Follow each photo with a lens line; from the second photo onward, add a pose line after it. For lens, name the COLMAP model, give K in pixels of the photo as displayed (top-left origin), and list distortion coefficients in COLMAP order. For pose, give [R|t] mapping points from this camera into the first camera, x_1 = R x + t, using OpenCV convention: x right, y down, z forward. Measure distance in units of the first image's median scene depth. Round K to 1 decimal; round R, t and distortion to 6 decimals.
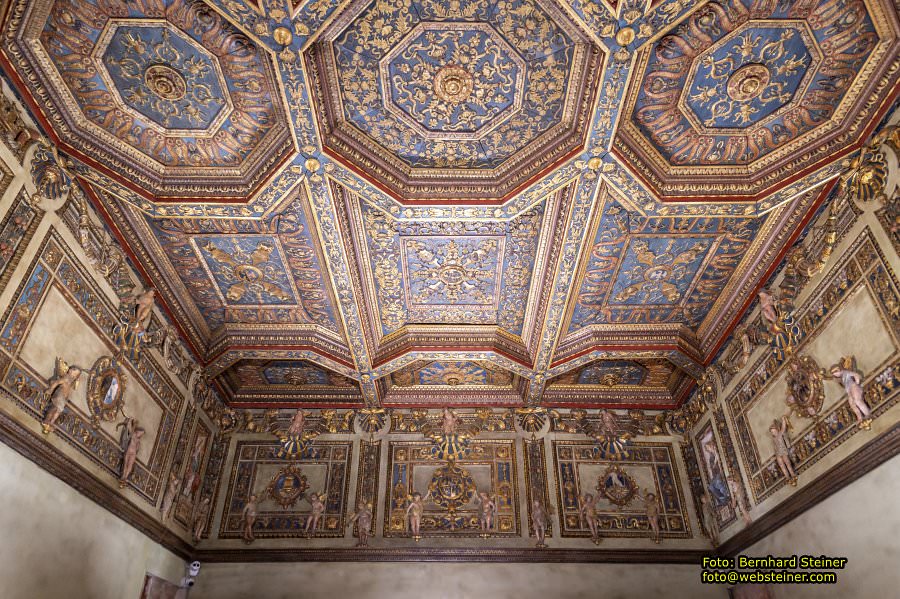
lens RADIAL K [[594.3, 0, 451.0], [0, 594.3, 302.7], [0, 0, 1]] dist [-0.011208, -0.003126]
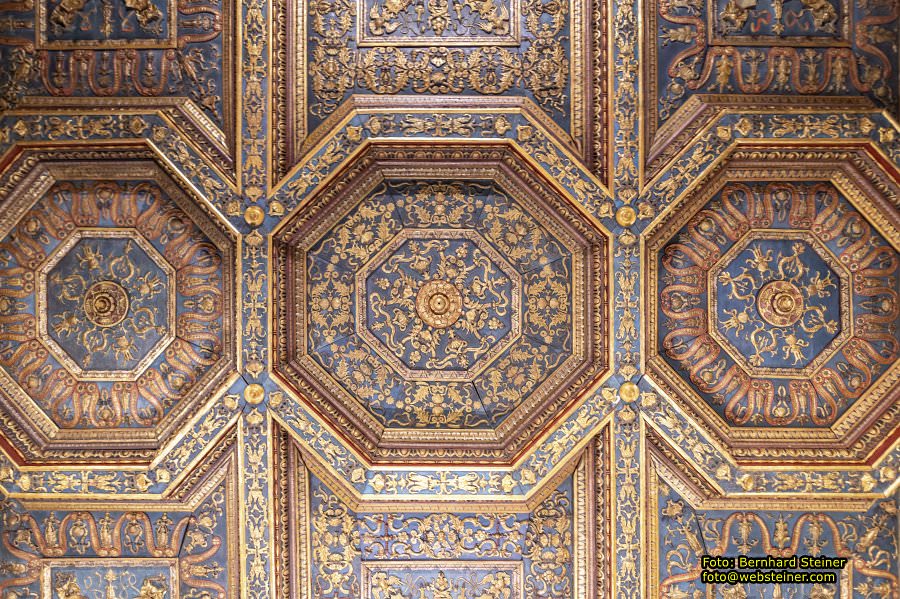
lens RADIAL K [[594.3, 0, 423.2], [0, 594.3, 285.8], [0, 0, 1]] dist [-0.011208, -0.003126]
pose [[0.999944, -0.010171, -0.002768, -0.016067], [0.003710, 0.585326, -0.810790, 0.303992], [0.009867, 0.810735, 0.585331, 0.457929]]
